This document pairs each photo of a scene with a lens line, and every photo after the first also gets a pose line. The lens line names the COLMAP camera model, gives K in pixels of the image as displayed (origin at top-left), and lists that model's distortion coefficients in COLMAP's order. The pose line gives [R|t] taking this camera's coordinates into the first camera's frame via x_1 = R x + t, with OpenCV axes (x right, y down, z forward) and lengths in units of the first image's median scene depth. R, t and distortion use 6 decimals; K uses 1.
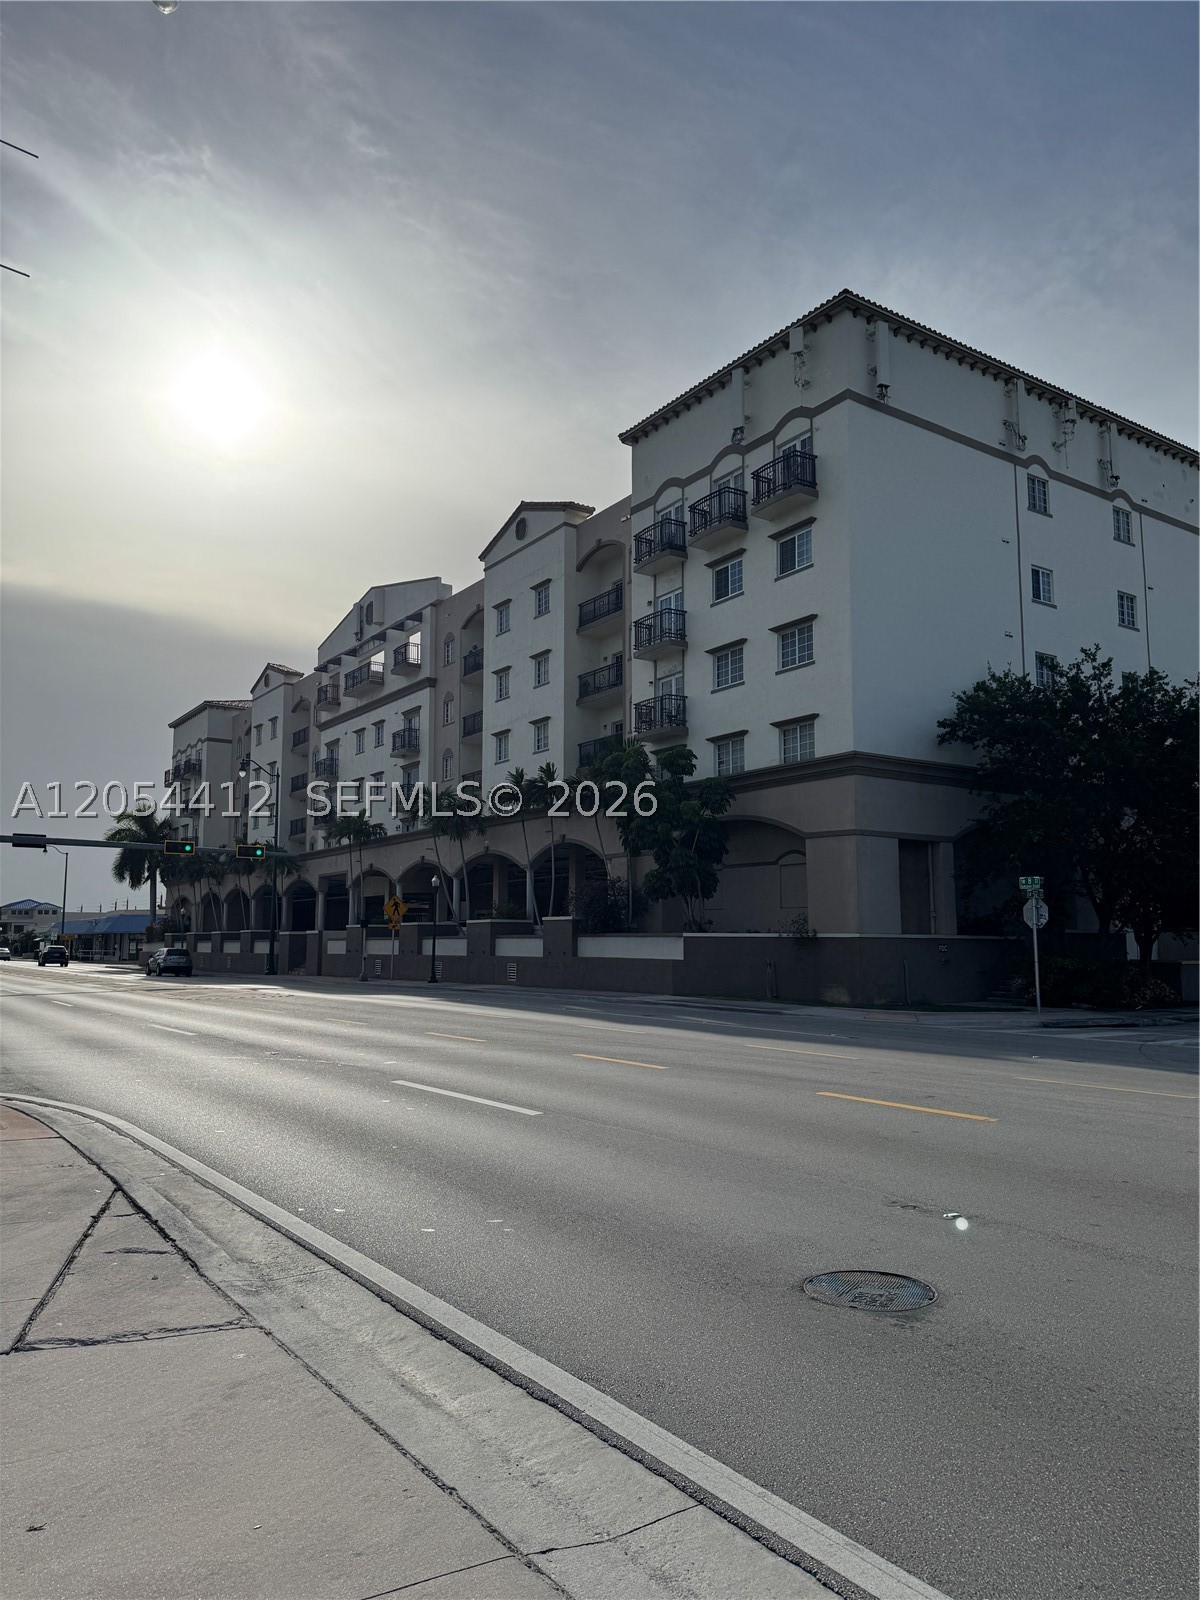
lens RADIAL K [[1107.9, 0, 600.0], [0, 1107.9, 800.0], [0, 0, 1]] dist [0.093126, 0.000210]
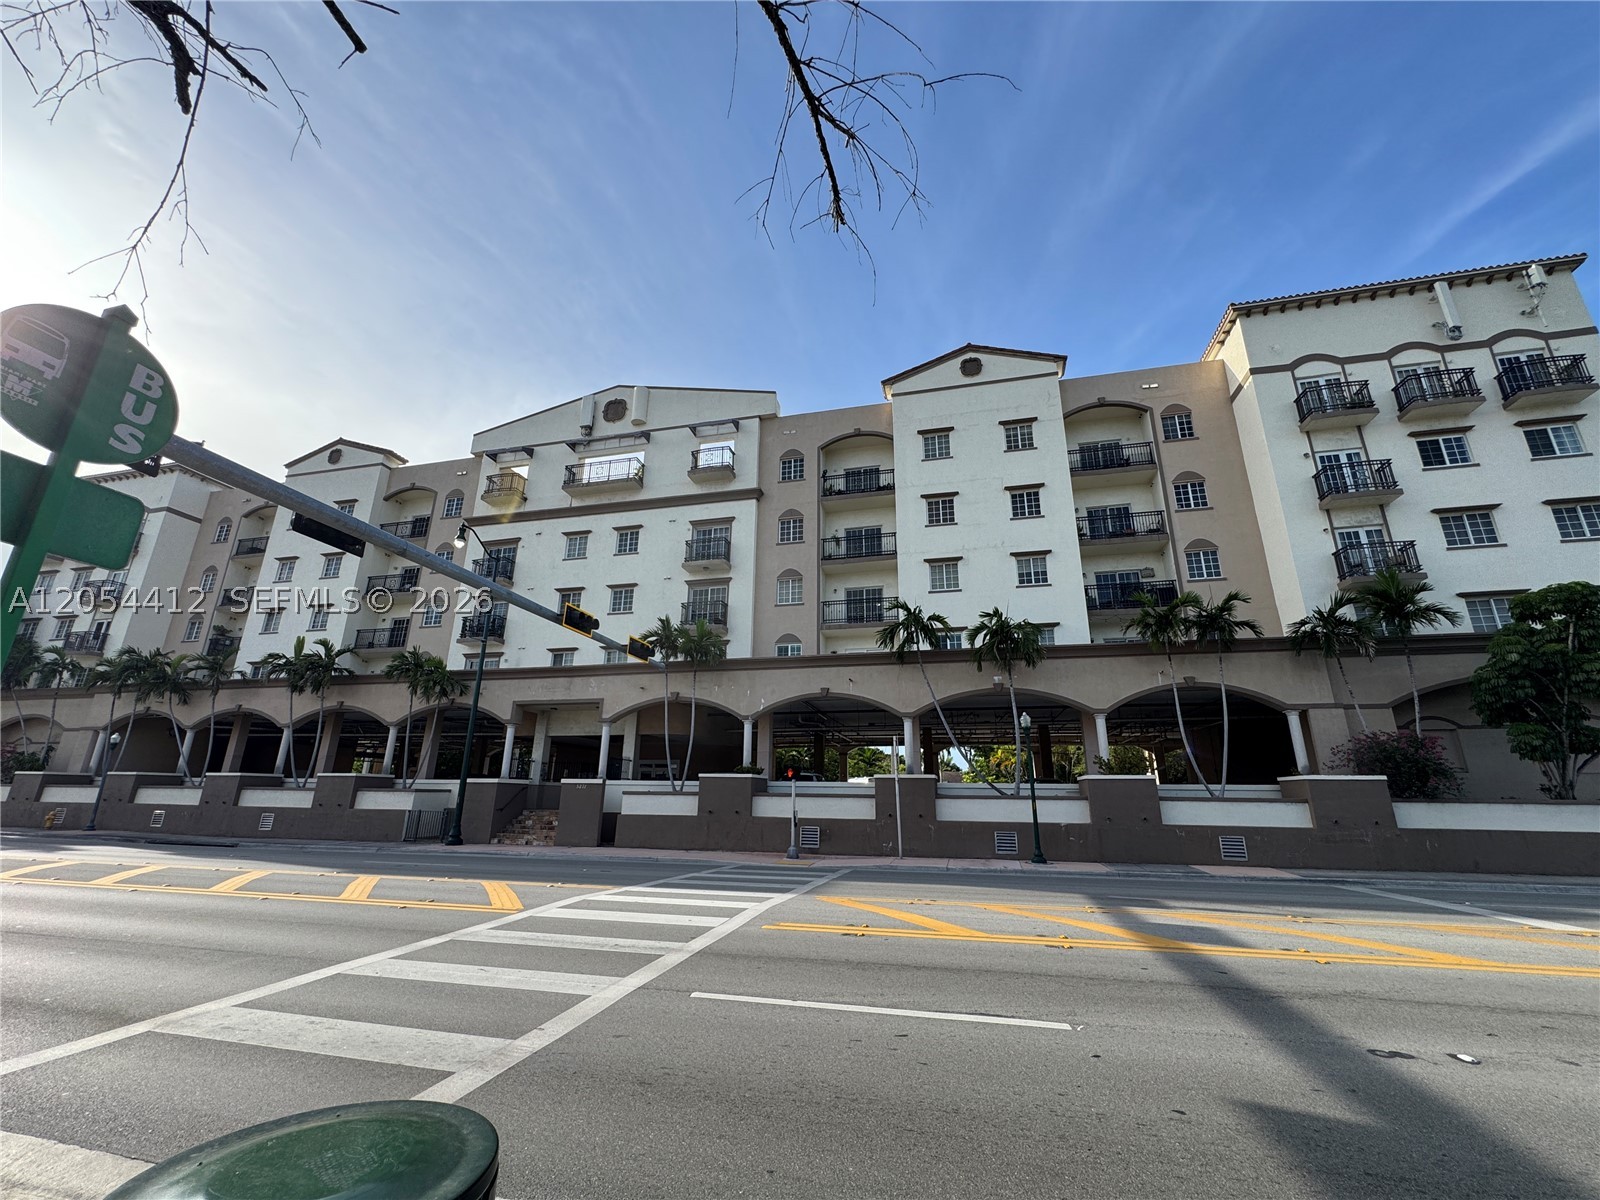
lens RADIAL K [[626.2, 0, 800.0], [0, 626.2, 600.0], [0, 0, 1]] dist [-0.007222, 0.000070]
pose [[0.741255, 0.217311, 0.635073, -0.393241], [-0.099496, 0.971262, -0.216218, 0.073814], [-0.663809, 0.097085, 0.741574, 0.569033]]
